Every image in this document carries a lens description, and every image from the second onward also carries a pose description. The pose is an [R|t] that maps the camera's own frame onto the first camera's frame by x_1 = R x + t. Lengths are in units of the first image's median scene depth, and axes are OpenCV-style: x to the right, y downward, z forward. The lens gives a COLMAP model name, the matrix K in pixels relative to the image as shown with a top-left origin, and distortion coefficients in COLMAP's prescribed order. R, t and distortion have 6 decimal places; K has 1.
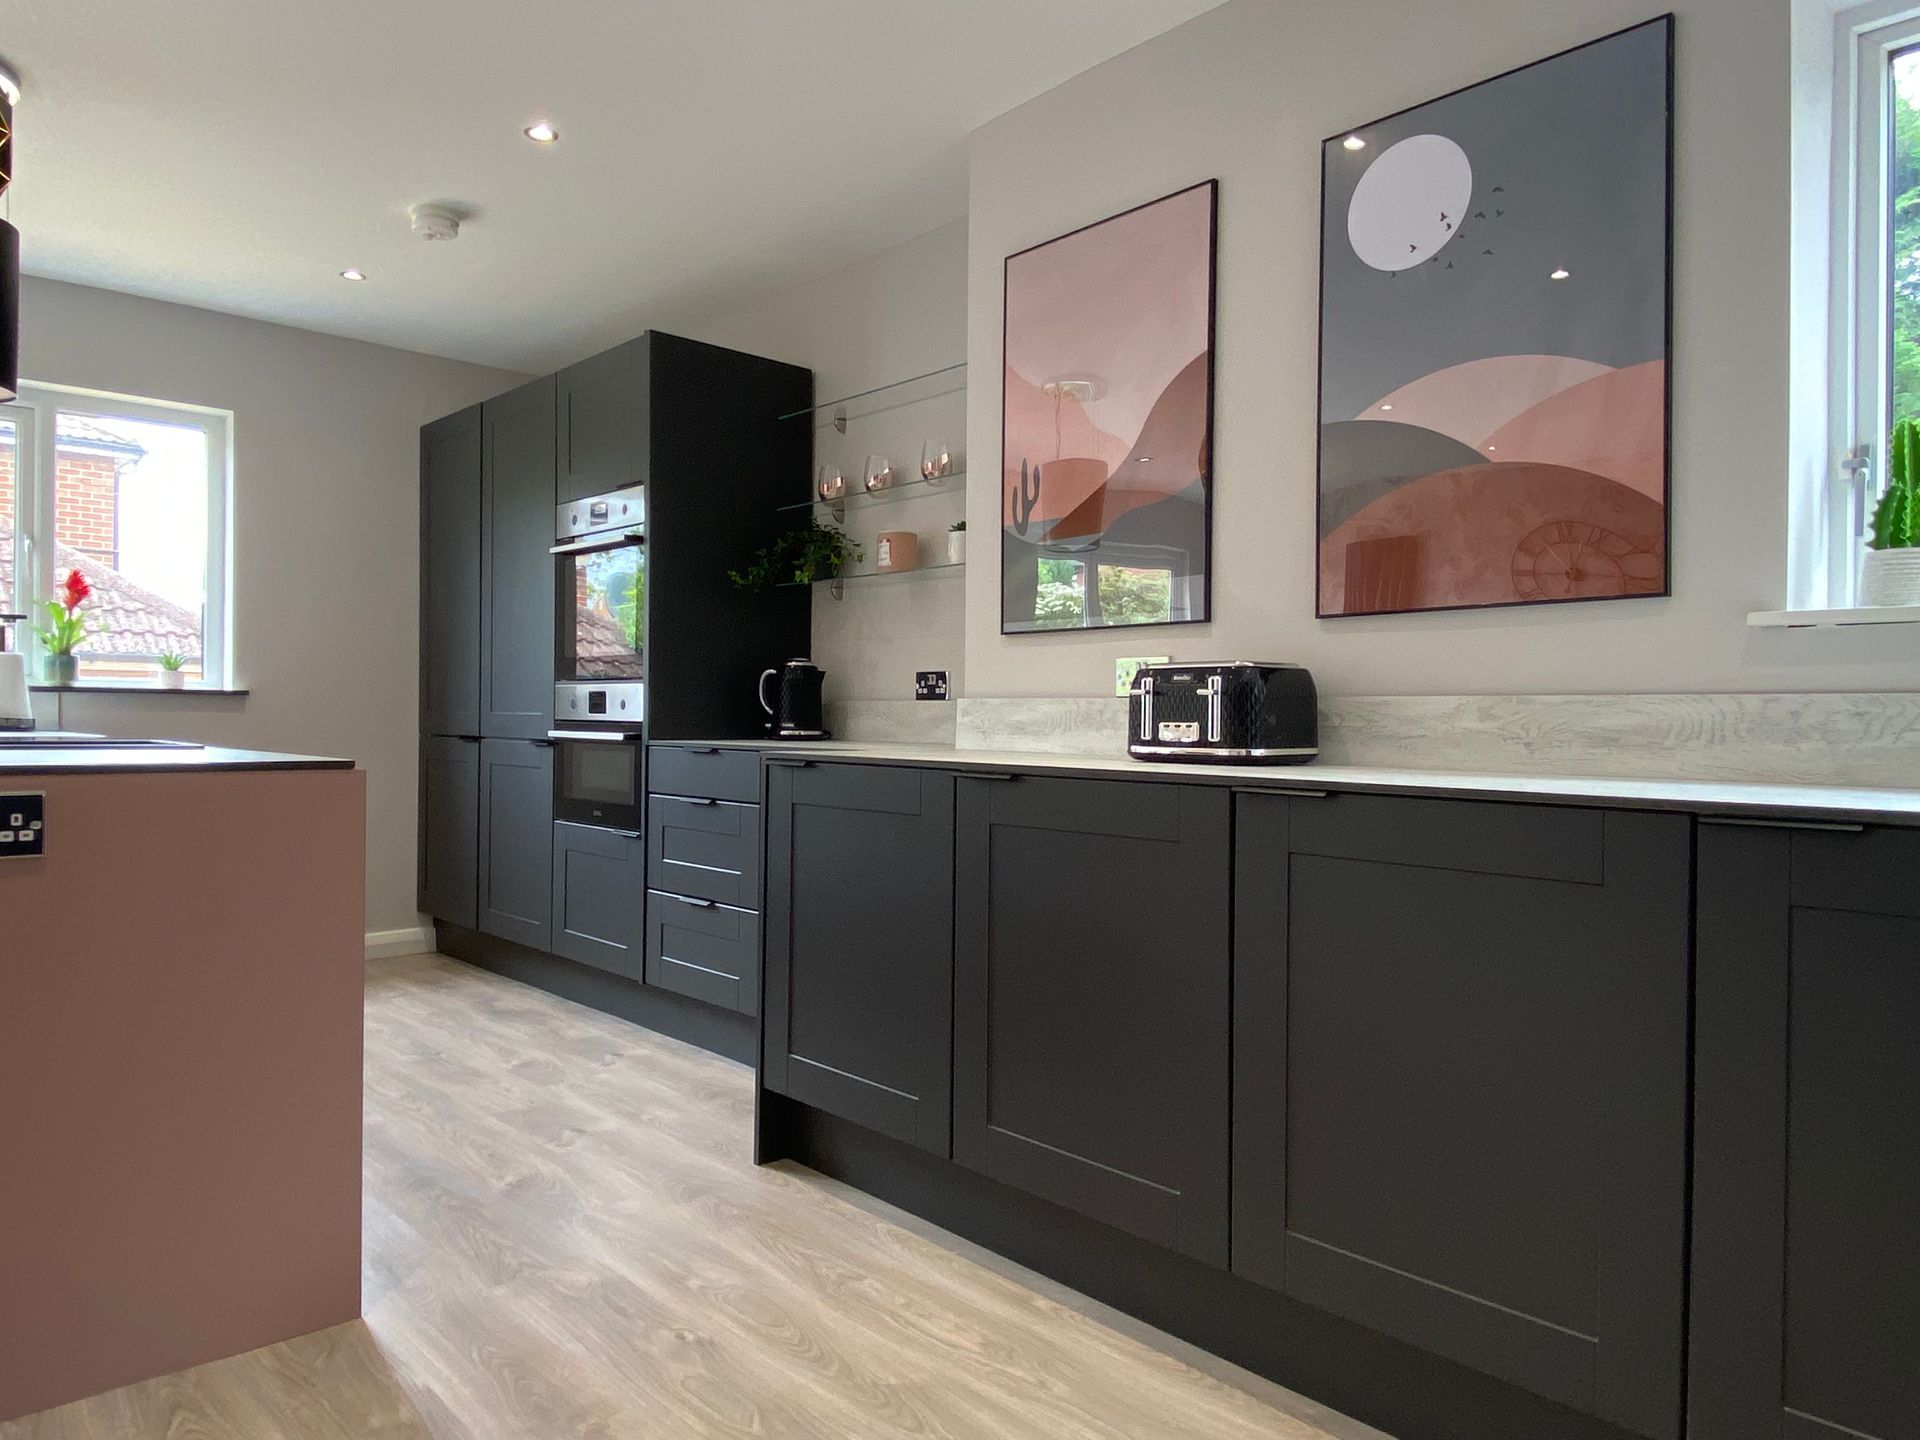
lens RADIAL K [[1242.2, 0, 953.3], [0, 1242.2, 721.7], [0, 0, 1]] dist [0.067451, -0.078636]
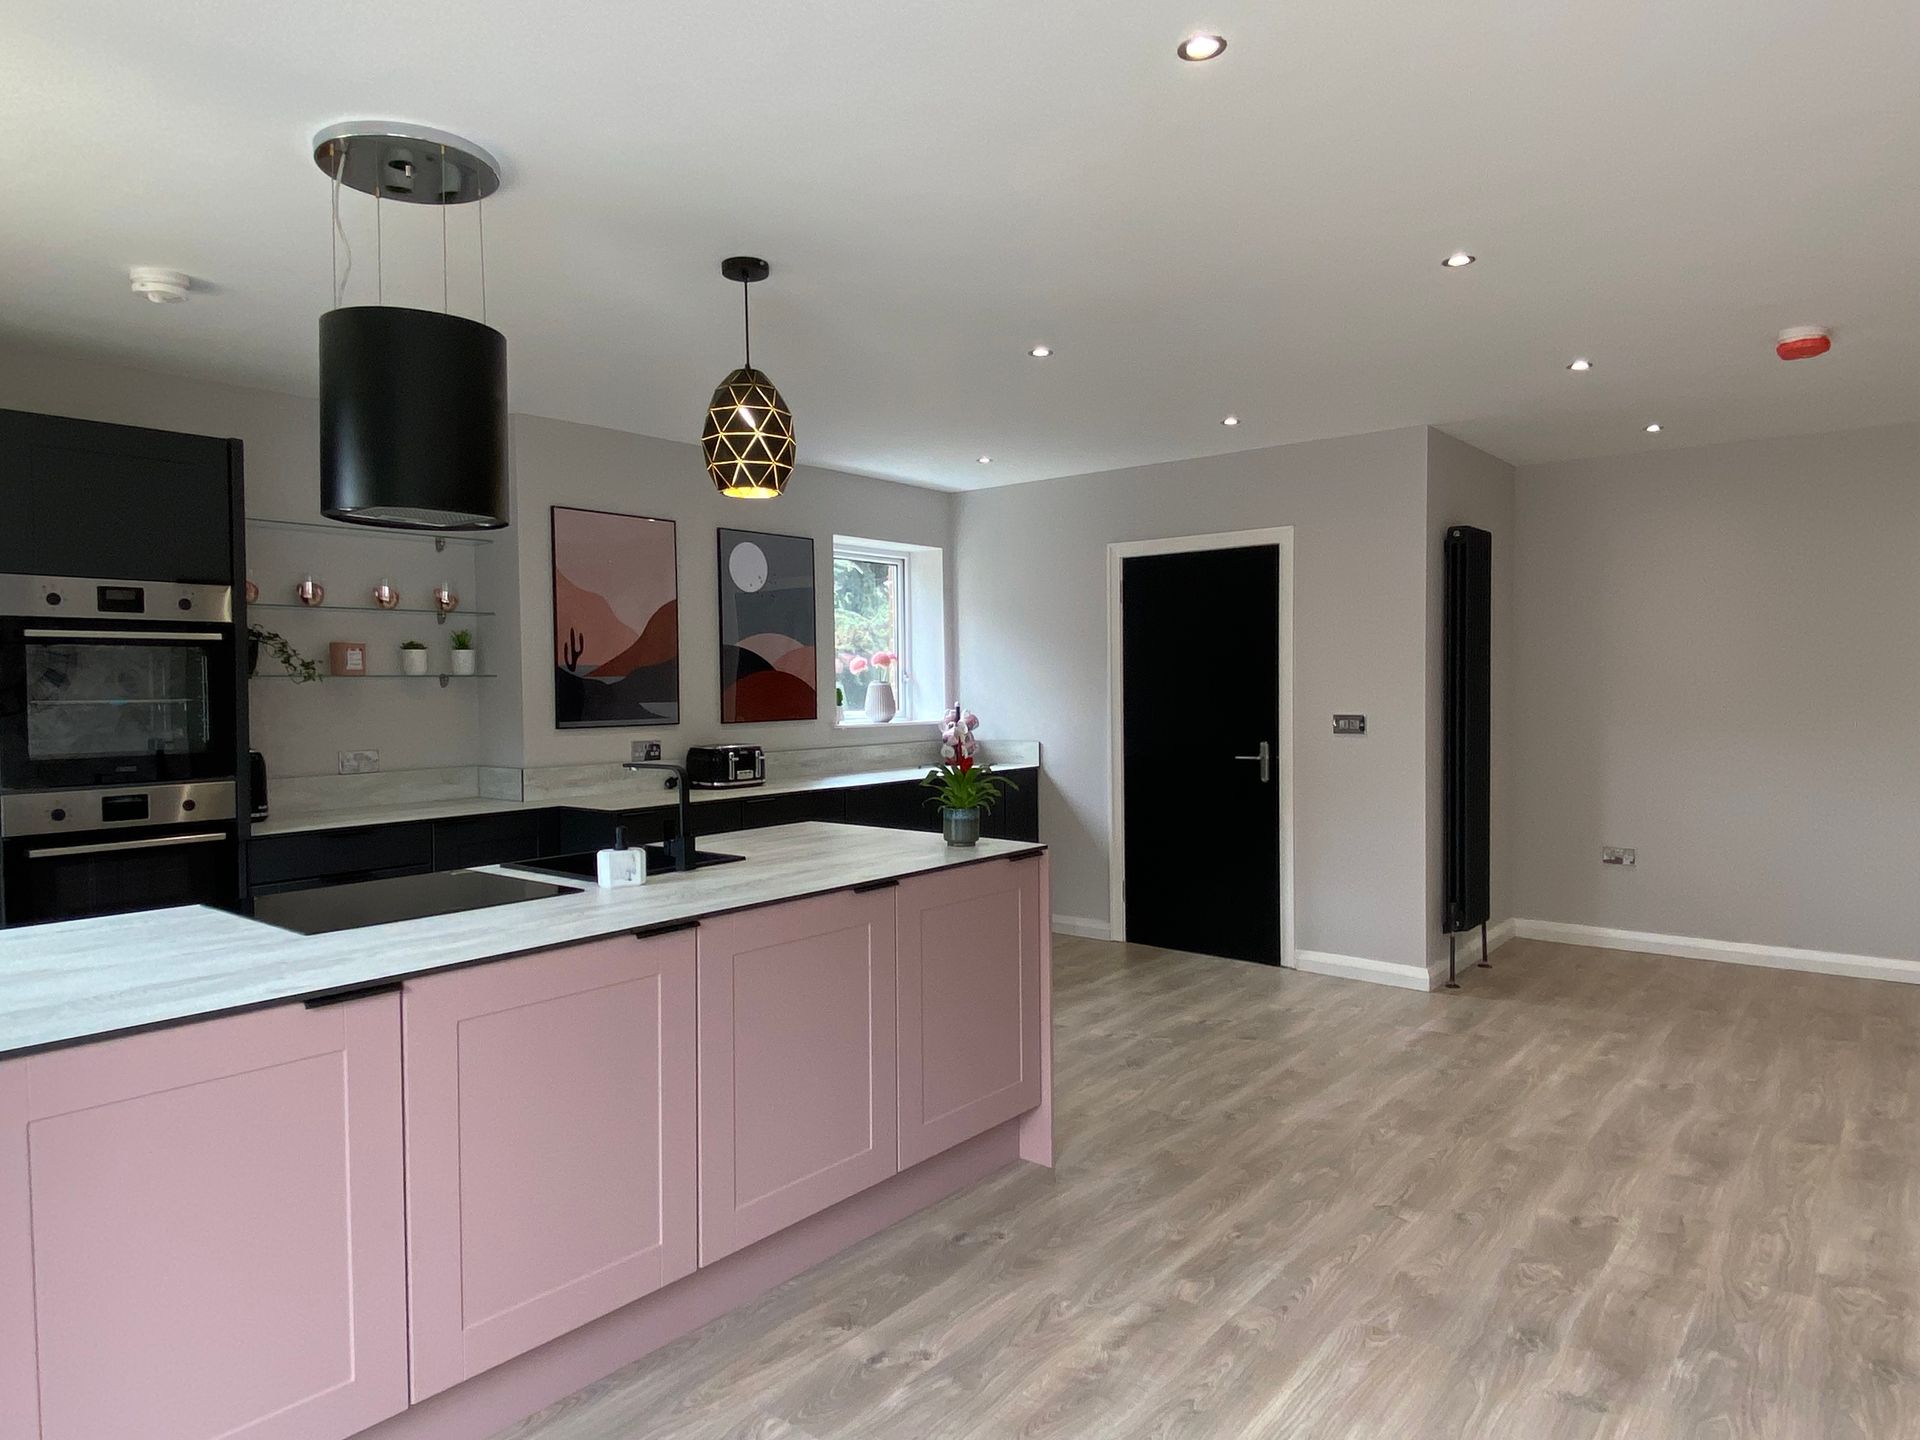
lens RADIAL K [[1198.8, 0, 960.3], [0, 1198.8, 723.3], [0, 0, 1]] dist [0.050293, -0.062976]
pose [[-0.143684, -0.044013, 0.988644, -1.647972], [0.010690, 0.998883, 0.046023, -0.147208], [-0.989566, 0.017182, -0.143053, 0.695474]]
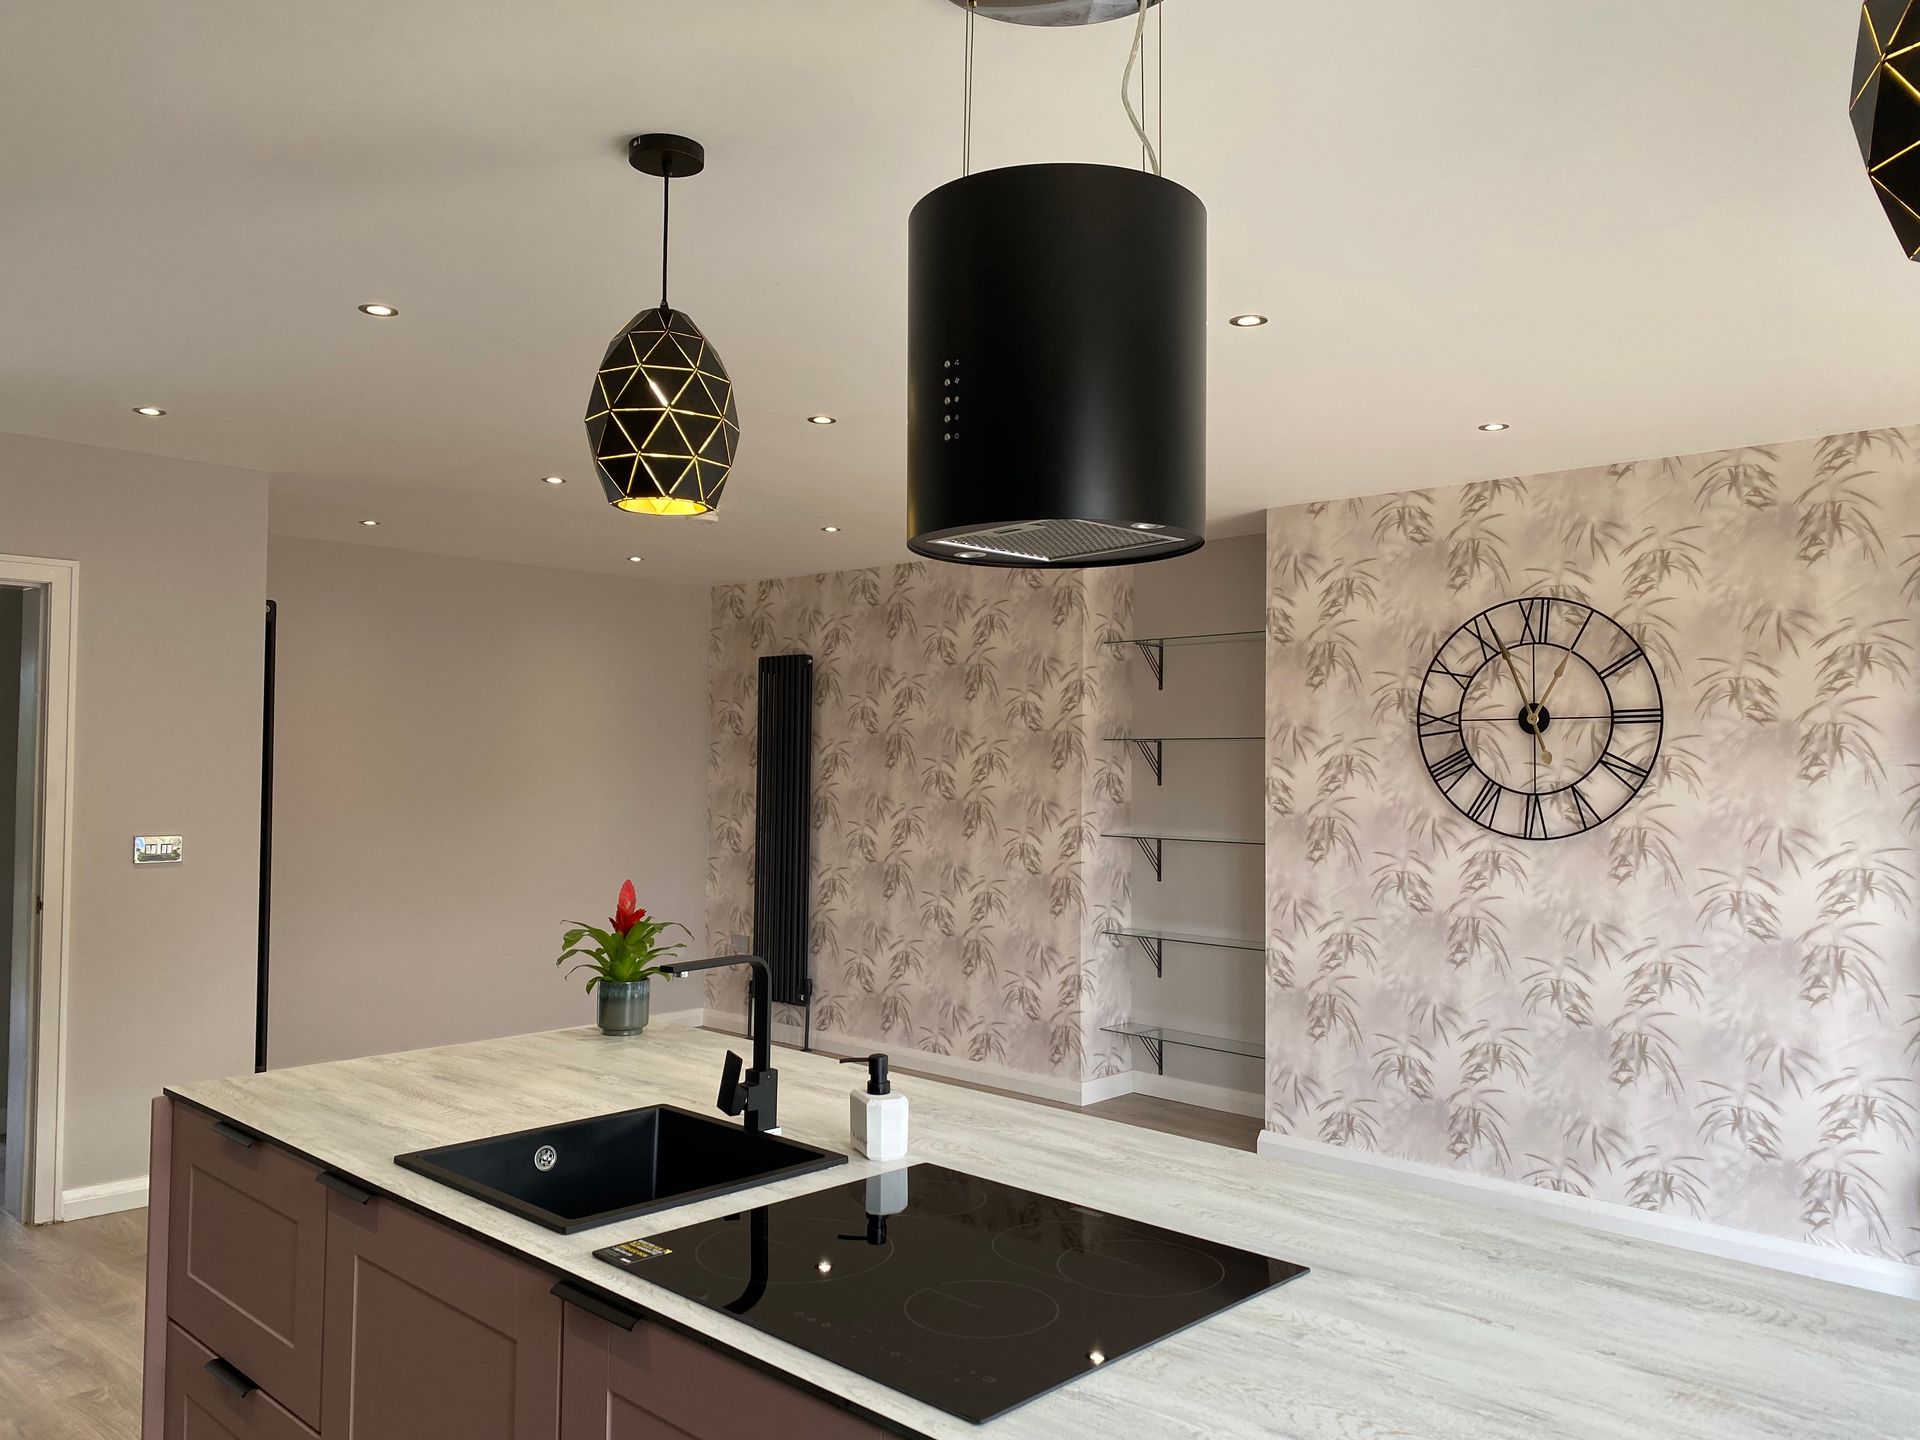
lens RADIAL K [[1462.3, 0, 947.7], [0, 1462.3, 731.3], [0, 0, 1]] dist [0.035278, -0.038055]
pose [[-0.998493, -0.019321, -0.051362, -0.704220], [-0.018216, 0.999594, -0.021905, -0.165061], [0.051764, -0.020937, -0.998440, 1.506642]]
